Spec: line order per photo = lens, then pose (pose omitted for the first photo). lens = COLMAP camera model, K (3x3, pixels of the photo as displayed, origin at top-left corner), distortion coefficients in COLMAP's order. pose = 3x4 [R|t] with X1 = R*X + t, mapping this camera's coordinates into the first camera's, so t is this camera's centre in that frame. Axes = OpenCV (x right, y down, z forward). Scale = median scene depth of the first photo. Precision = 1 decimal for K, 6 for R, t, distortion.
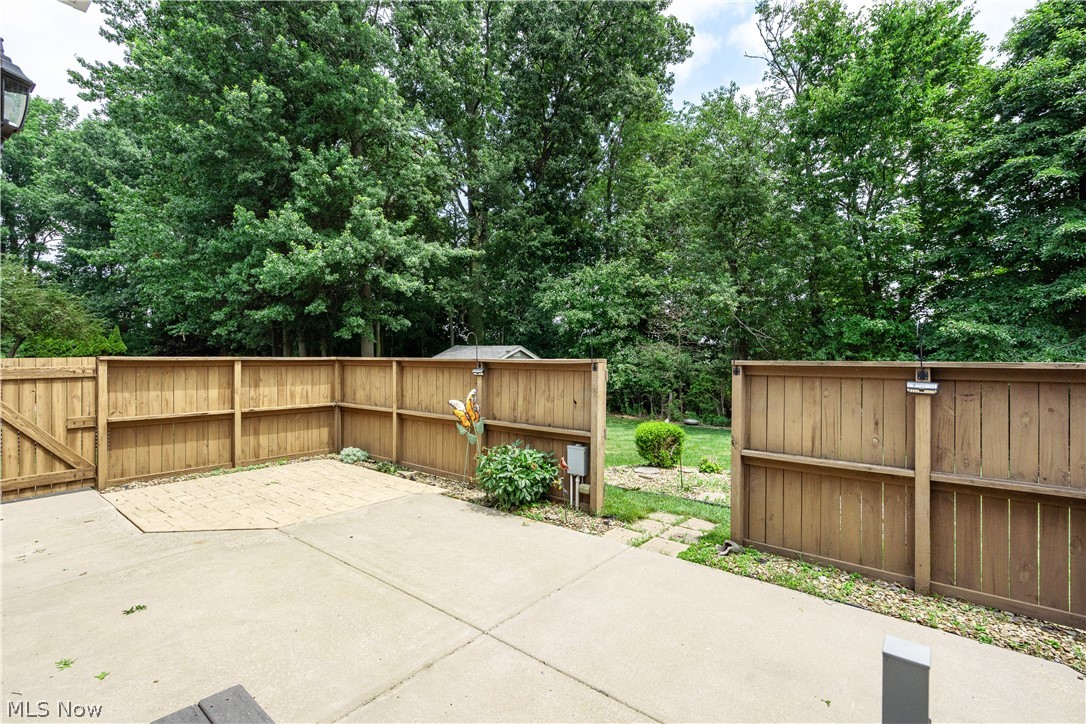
lens RADIAL K [[498.1, 0, 539.3], [0, 498.1, 351.9], [0, 0, 1]] dist [0.000342, 0.000332]
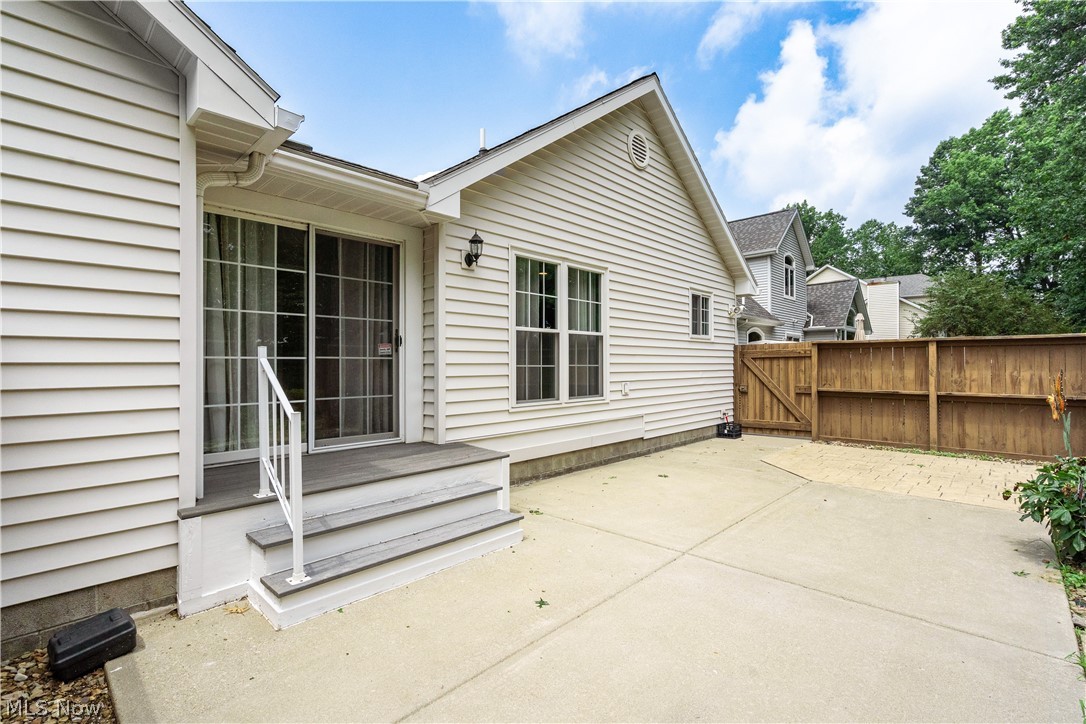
lens RADIAL K [[498.1, 0, 540.4], [0, 498.1, 368.7], [0, 0, 1]] dist [0.000342, 0.000332]
pose [[-0.071207, 0.004736, -0.997450, 0.514002], [0.013205, 0.999906, 0.003805, 0.071577], [0.997374, -0.012901, -0.071263, 0.382888]]
